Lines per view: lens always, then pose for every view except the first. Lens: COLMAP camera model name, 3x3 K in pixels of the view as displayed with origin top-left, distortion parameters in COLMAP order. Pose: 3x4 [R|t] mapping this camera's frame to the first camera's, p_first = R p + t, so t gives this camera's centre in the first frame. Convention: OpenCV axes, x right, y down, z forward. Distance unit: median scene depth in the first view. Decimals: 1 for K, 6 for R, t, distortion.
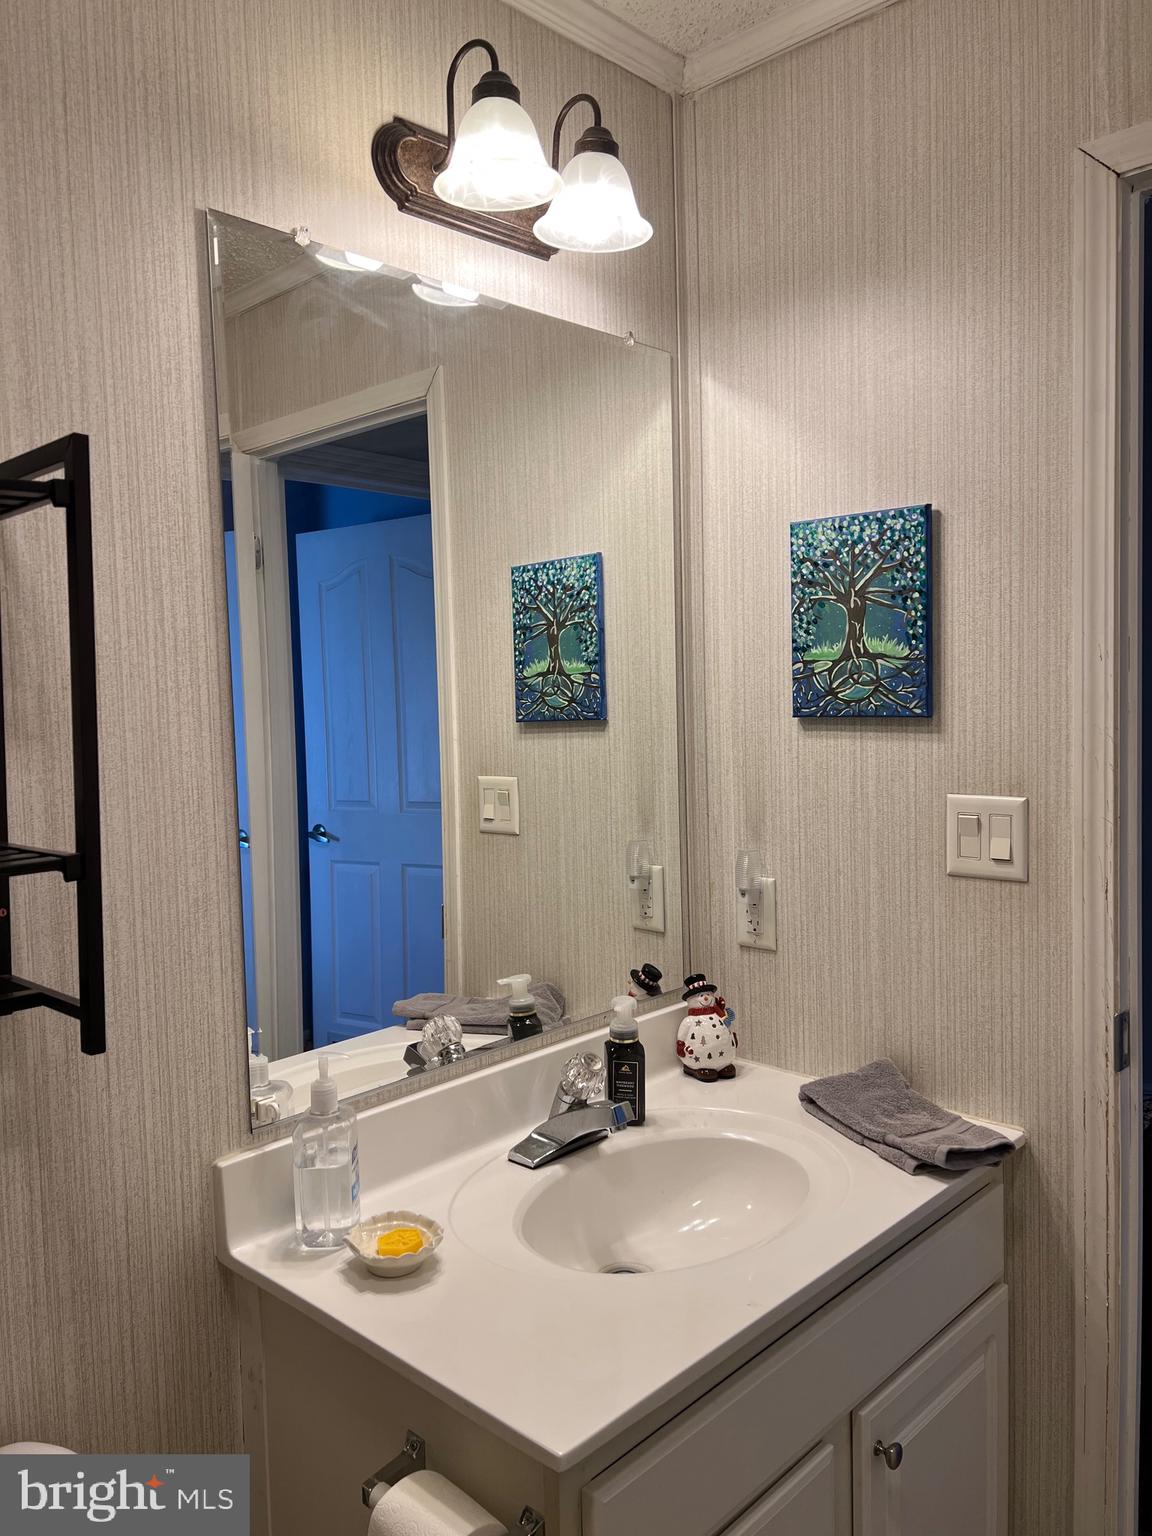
lens RADIAL K [[1154.1, 0, 575.0], [0, 1154.1, 769.2], [0, 0, 1]] dist [0.058940, -0.065544]
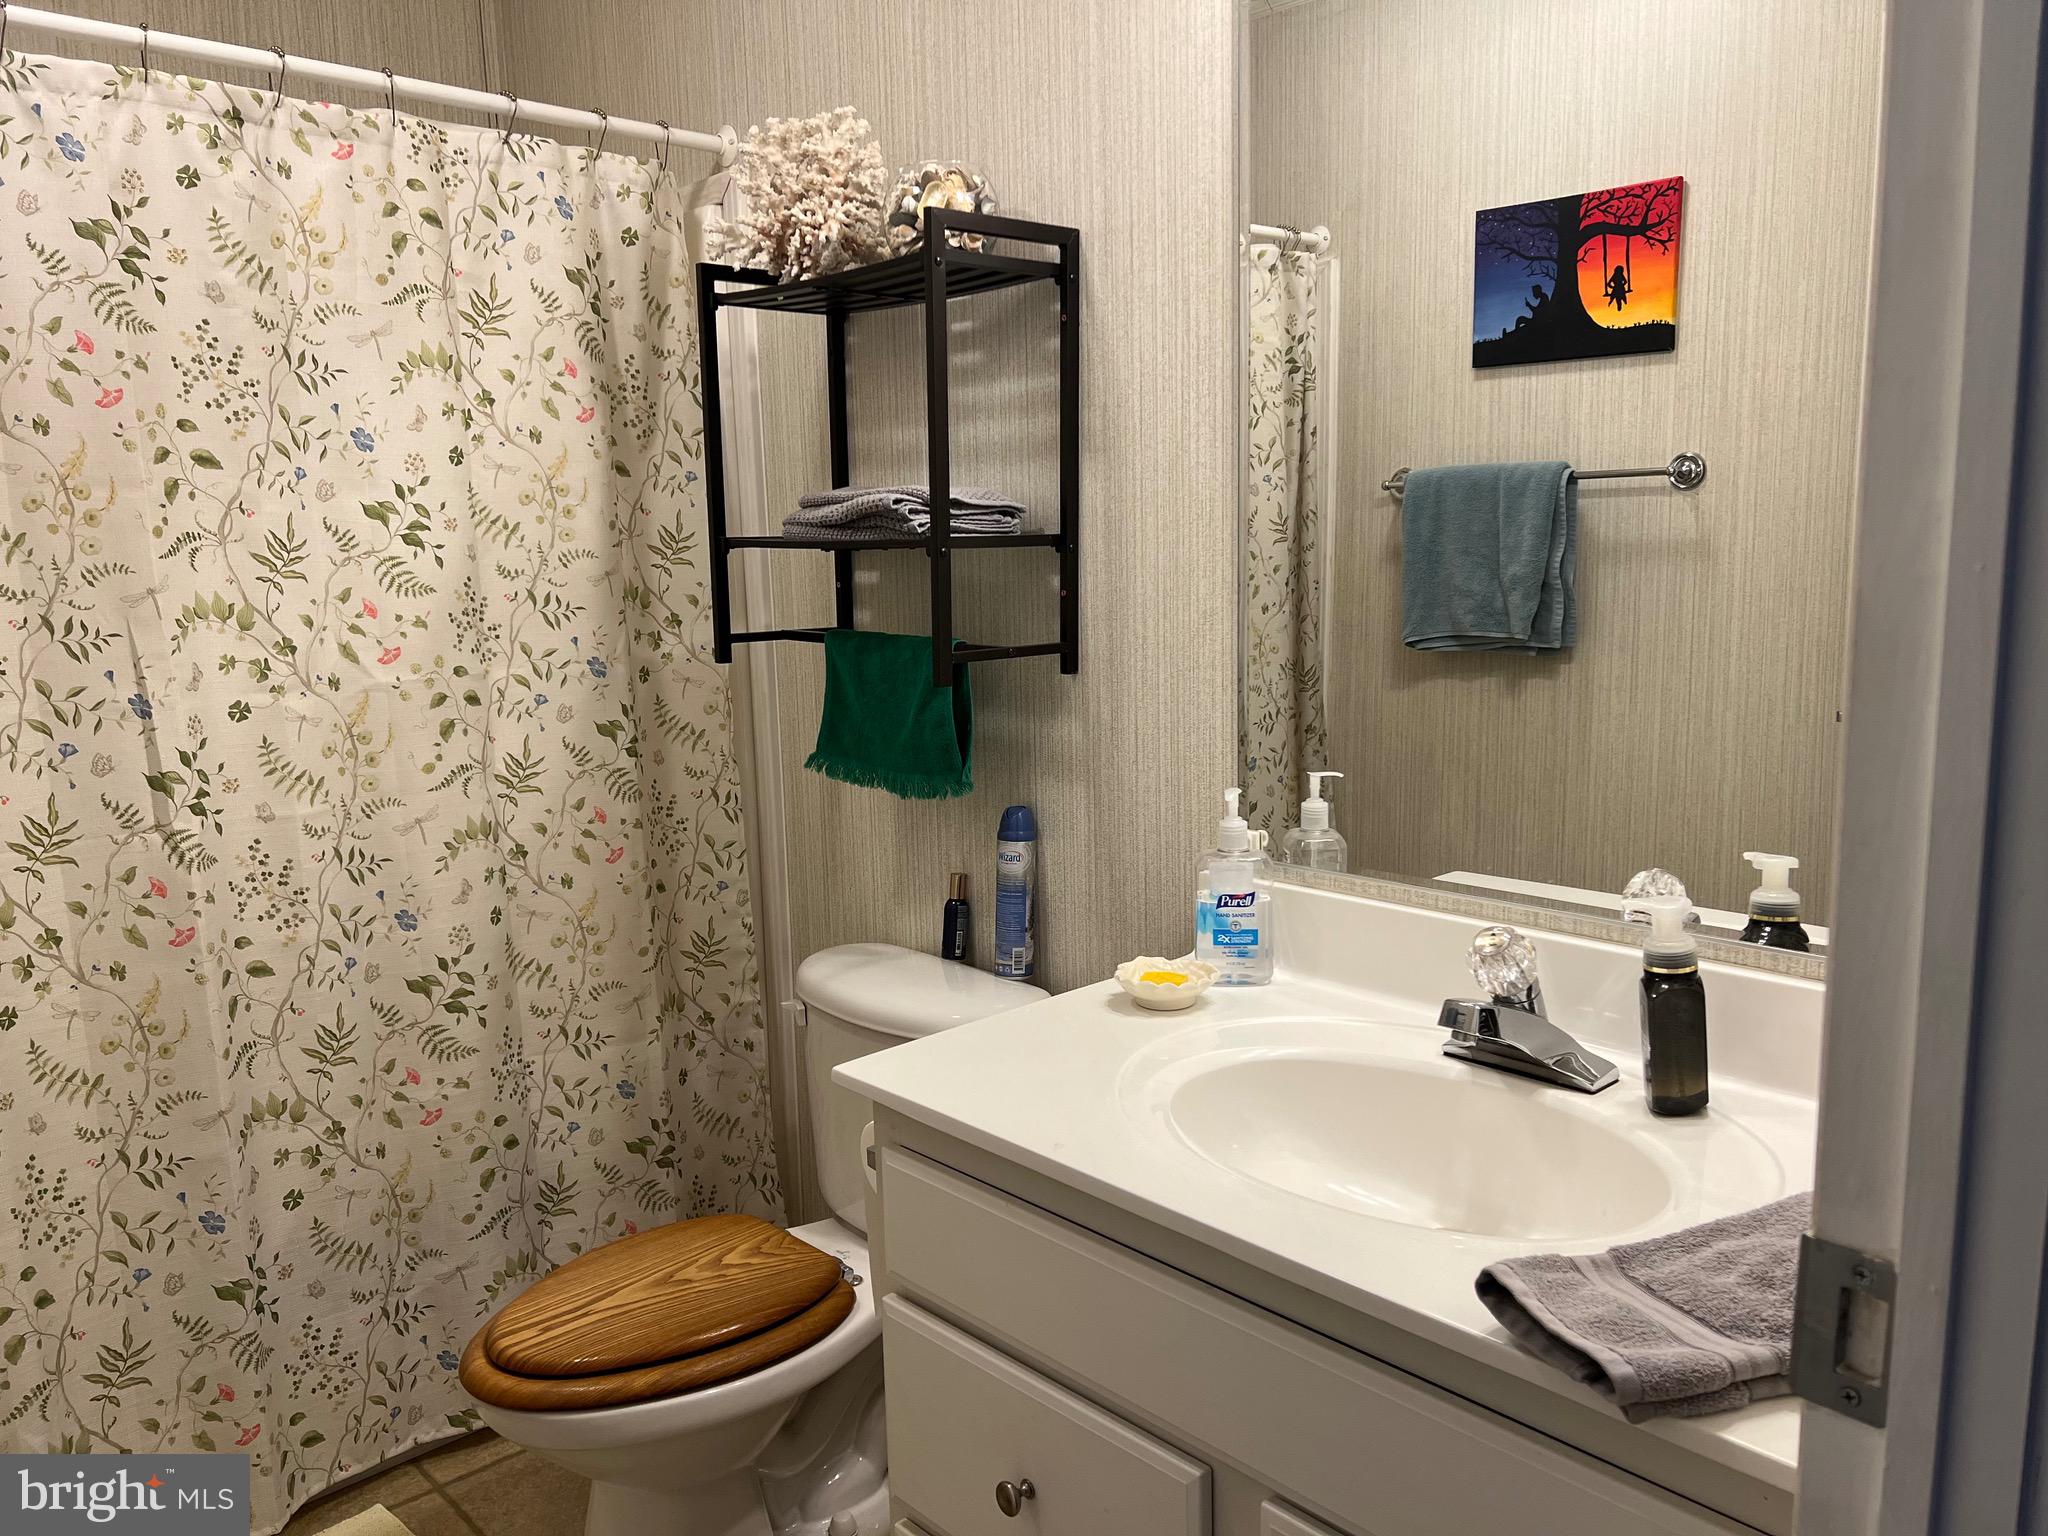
lens RADIAL K [[1538.8, 0, 1016.5], [0, 1538.8, 789.9], [0, 0, 1]] dist [0.058940, -0.065544]
pose [[-0.072999, 0.192060, -0.978664, 1.053491], [-0.031724, 0.980339, 0.194755, 0.007707], [0.996827, 0.045265, -0.065471, 0.941415]]
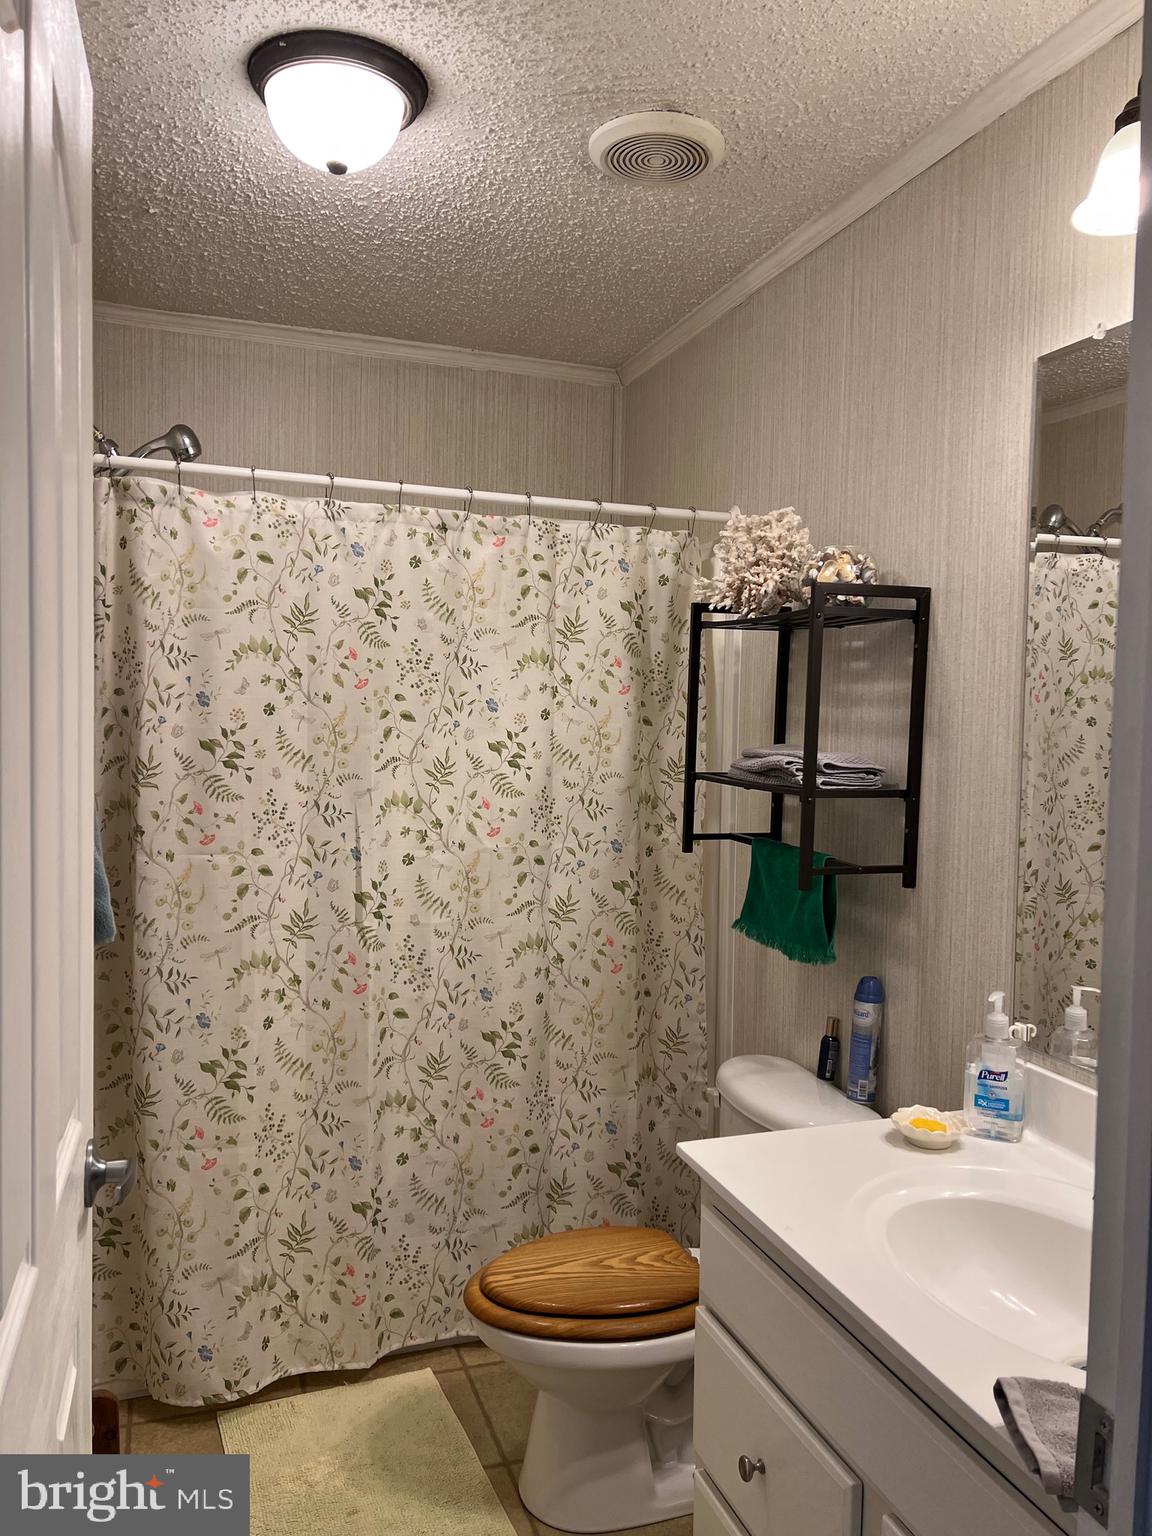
lens RADIAL K [[1154.1, 0, 554.5], [0, 1154.1, 758.5], [0, 0, 1]] dist [0.058940, -0.065544]
pose [[-0.478561, 0.056498, -0.876235, 1.180881], [-0.055334, 0.994004, 0.094312, -0.112983], [0.876309, 0.093619, -0.472565, 1.198617]]
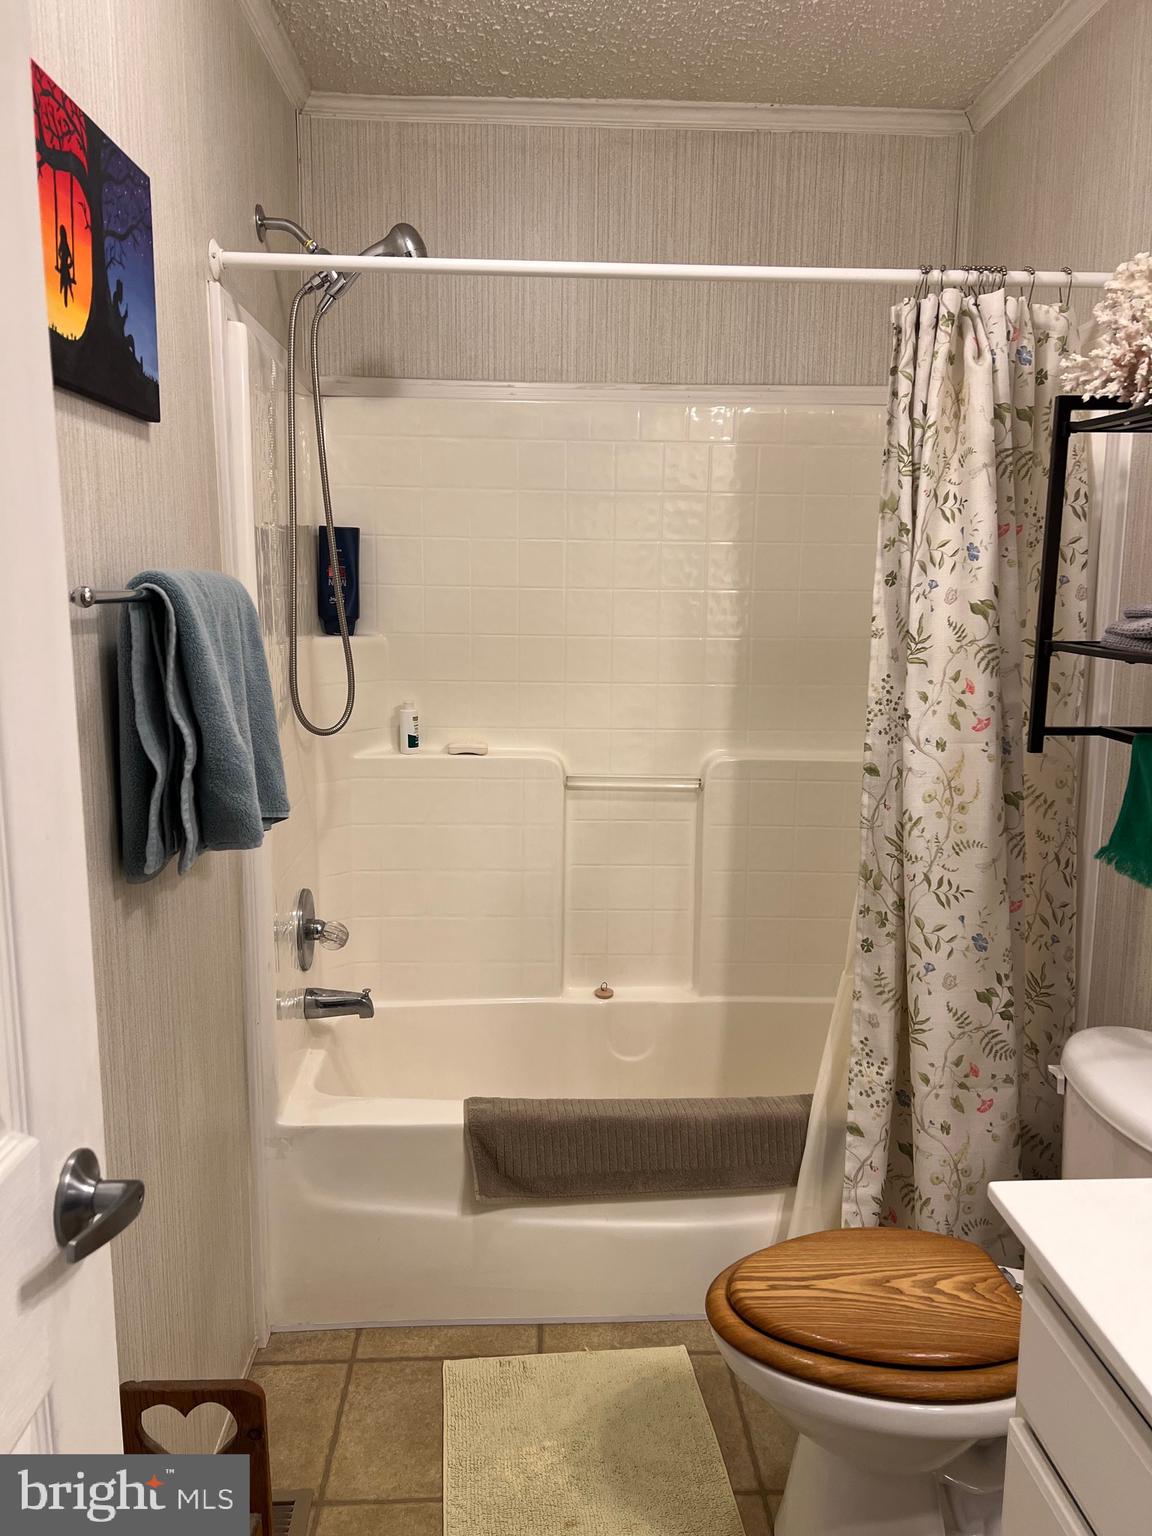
lens RADIAL K [[1154.1, 0, 567.8], [0, 1154.1, 780.2], [0, 0, 1]] dist [0.058940, -0.065544]
pose [[-0.699345, 0.138583, -0.701221, 0.800346], [-0.024713, 0.975751, 0.217486, -0.049482], [0.714357, 0.169426, -0.678961, 1.063683]]
